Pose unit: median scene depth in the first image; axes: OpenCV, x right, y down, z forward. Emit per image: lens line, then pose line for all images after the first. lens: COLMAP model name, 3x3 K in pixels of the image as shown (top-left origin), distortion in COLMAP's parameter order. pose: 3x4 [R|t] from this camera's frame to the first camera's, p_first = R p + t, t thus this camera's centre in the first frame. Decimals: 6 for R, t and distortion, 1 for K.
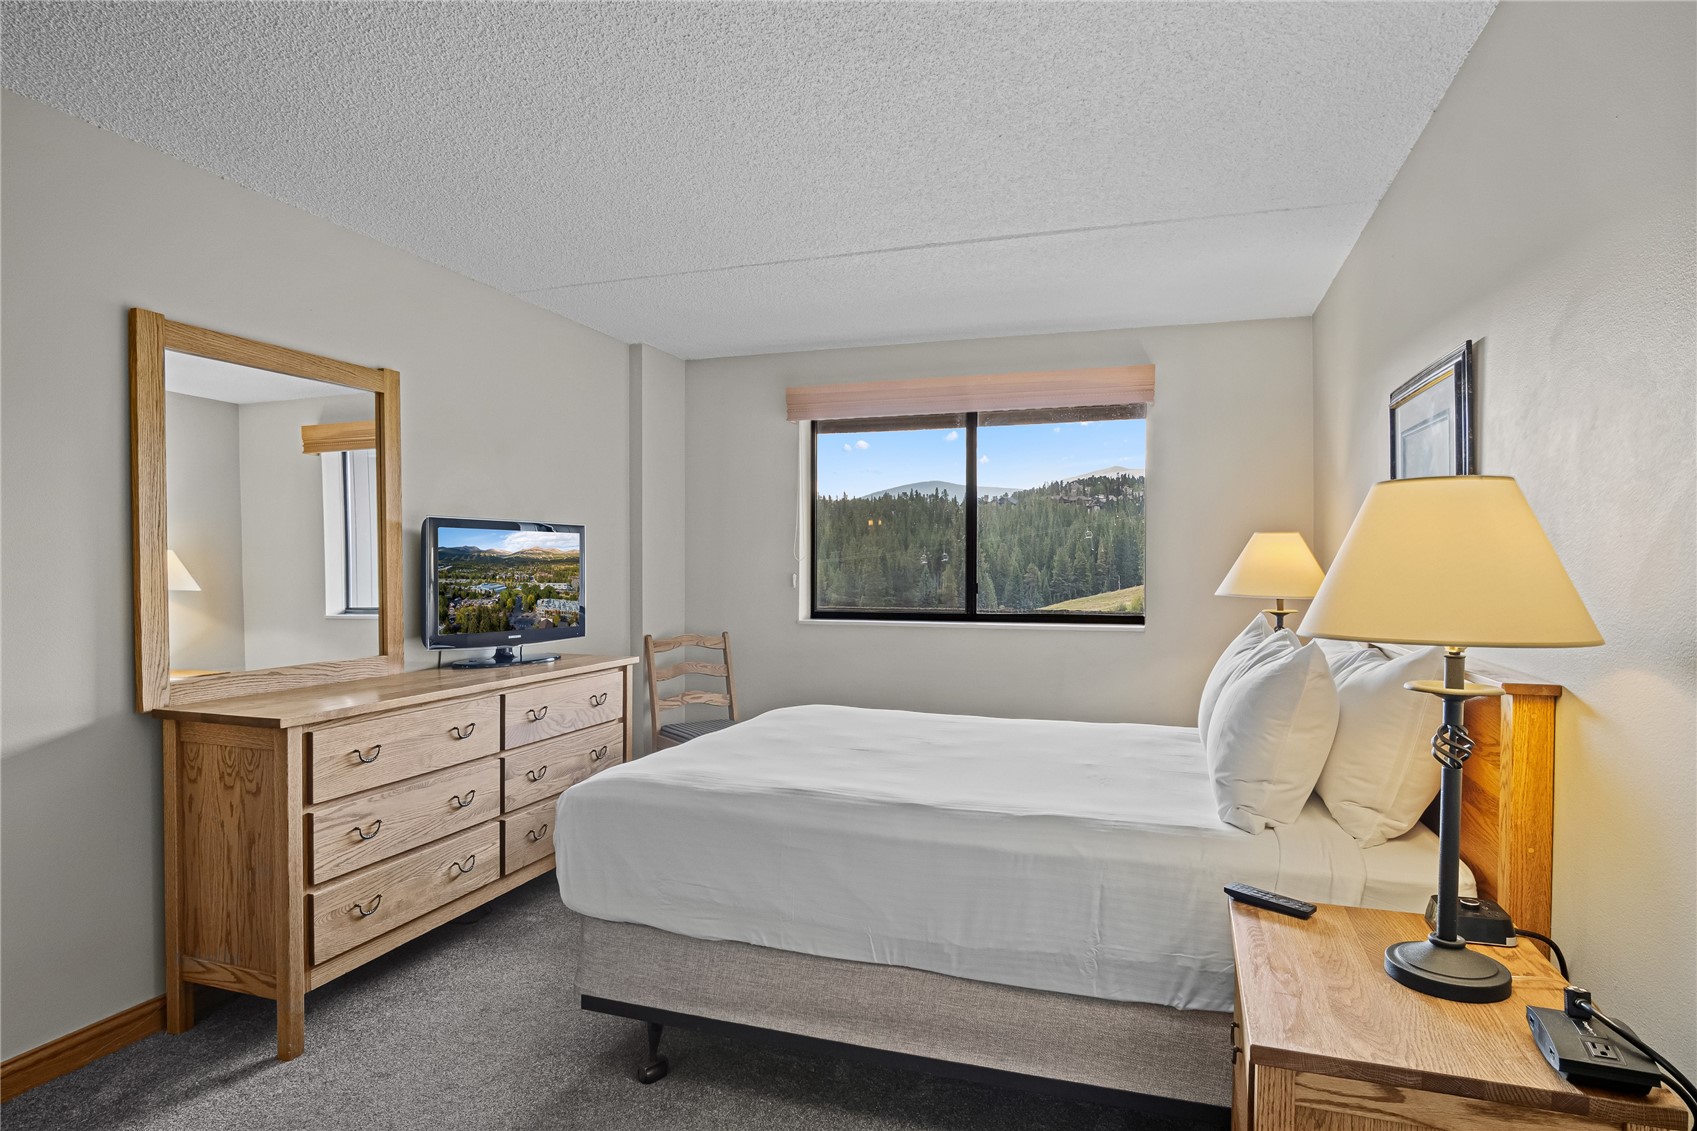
lens RADIAL K [[926.2, 0, 867.4], [0, 926.2, 576.6], [0, 0, 1]] dist [-0.029272, 0.006488]
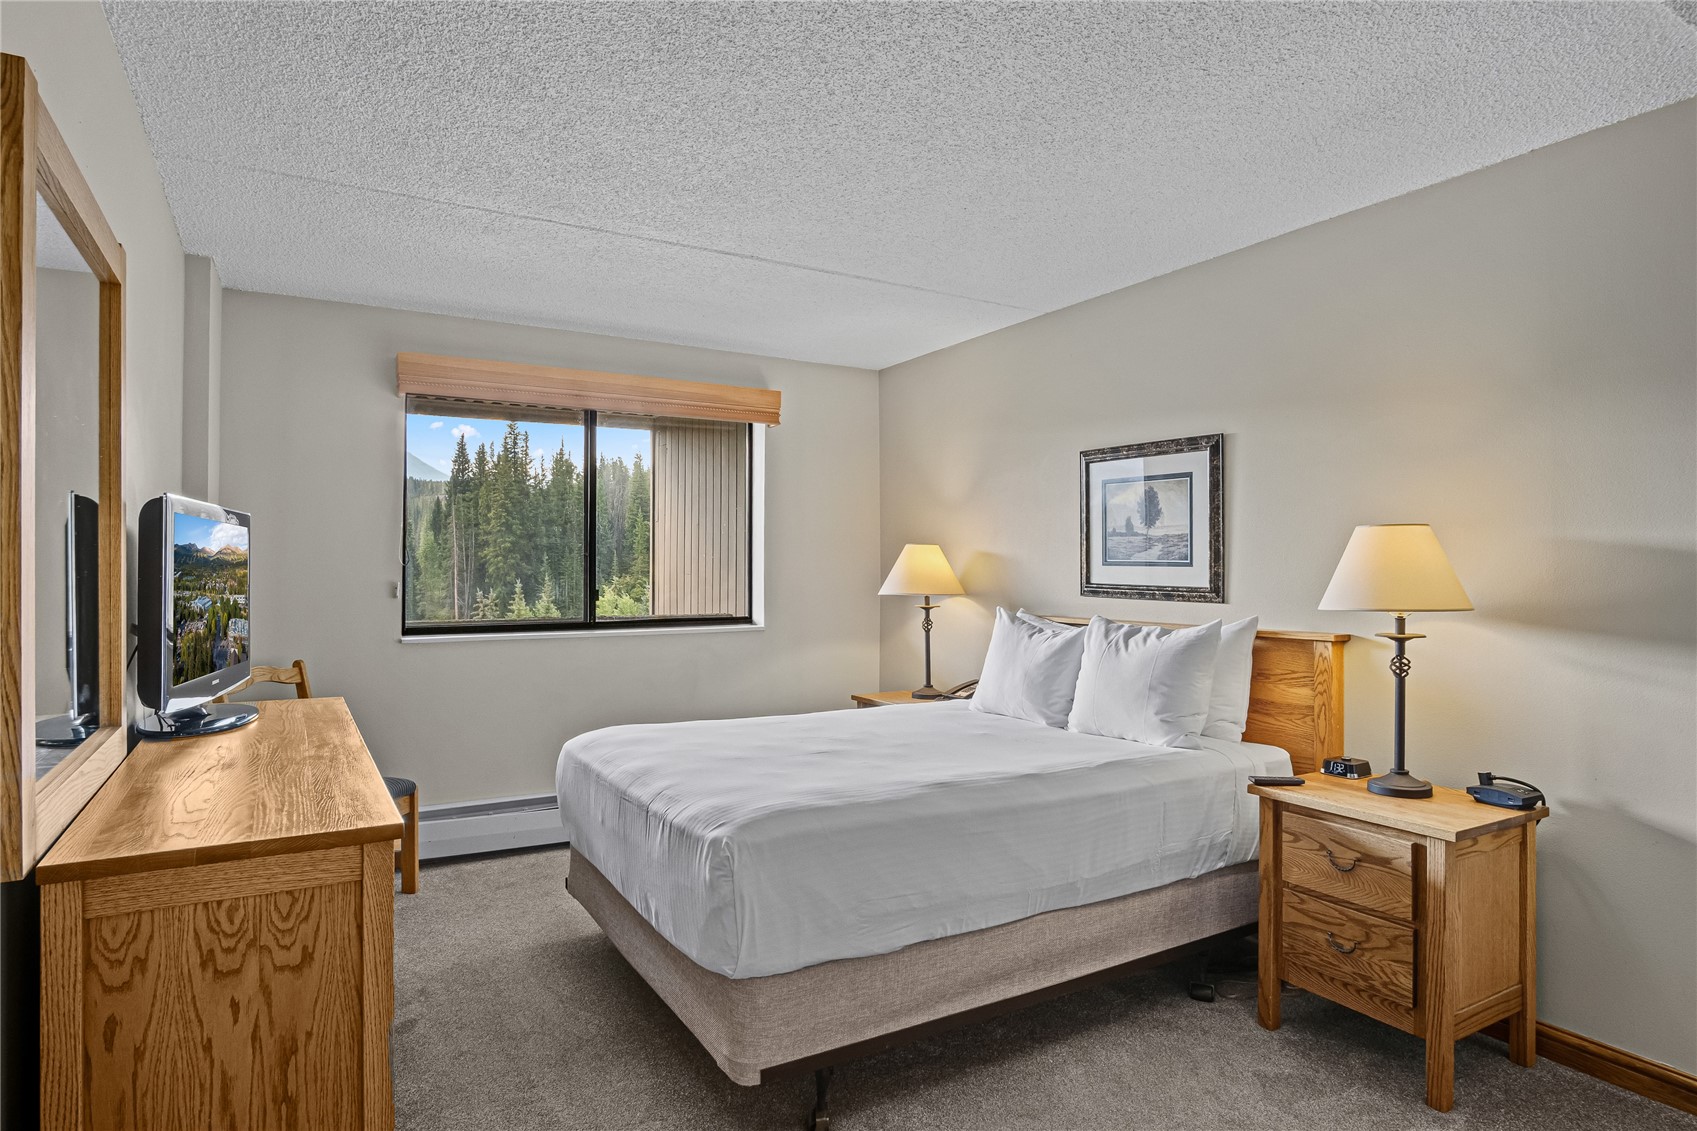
lens RADIAL K [[926.2, 0, 871.0], [0, 926.2, 557.3], [0, 0, 1]] dist [-0.029272, 0.006488]
pose [[0.656736, 0.007885, 0.754079, -0.862441], [0.011180, 0.999734, -0.020190, -0.007054], [-0.754038, 0.021690, 0.656473, 0.334189]]
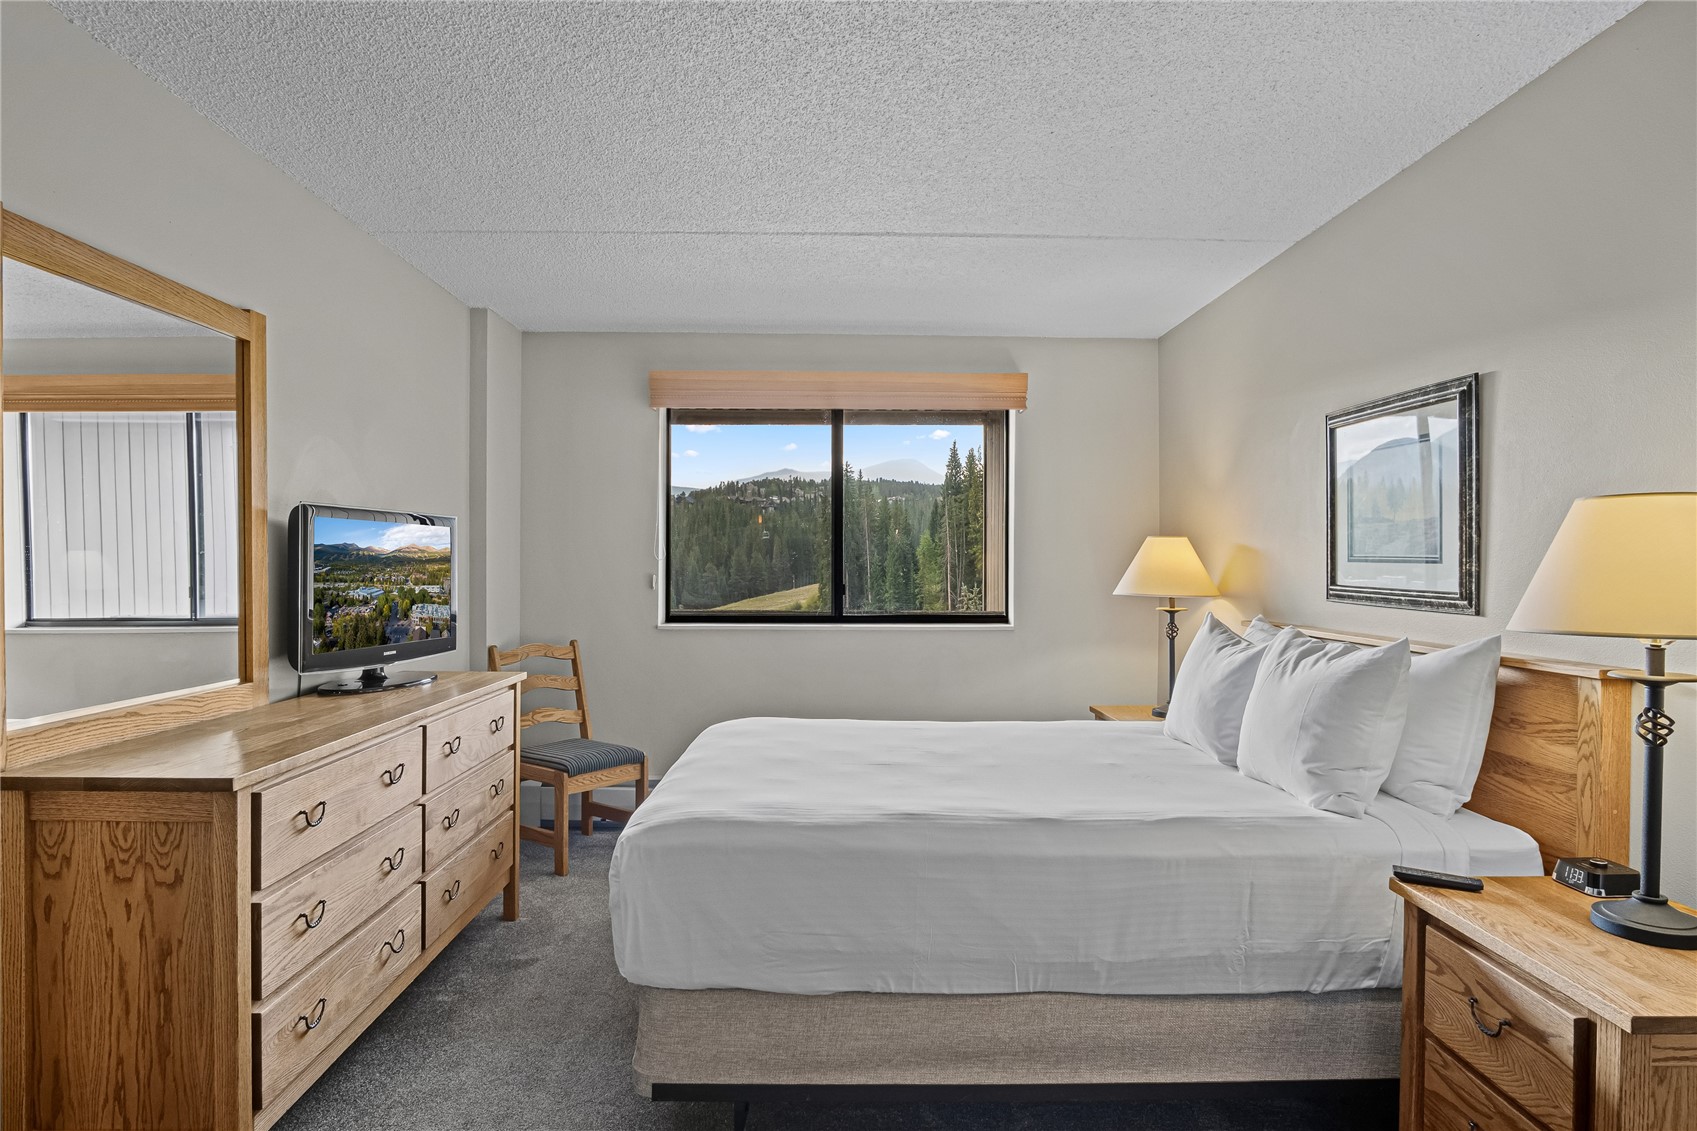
lens RADIAL K [[926.2, 0, 860.3], [0, 926.2, 564.6], [0, 0, 1]] dist [-0.029272, 0.006488]
pose [[0.943933, 0.002640, 0.330127, -0.391729], [0.001430, 0.999926, -0.012087, -0.003307], [-0.330134, 0.011881, 0.943859, 0.144974]]
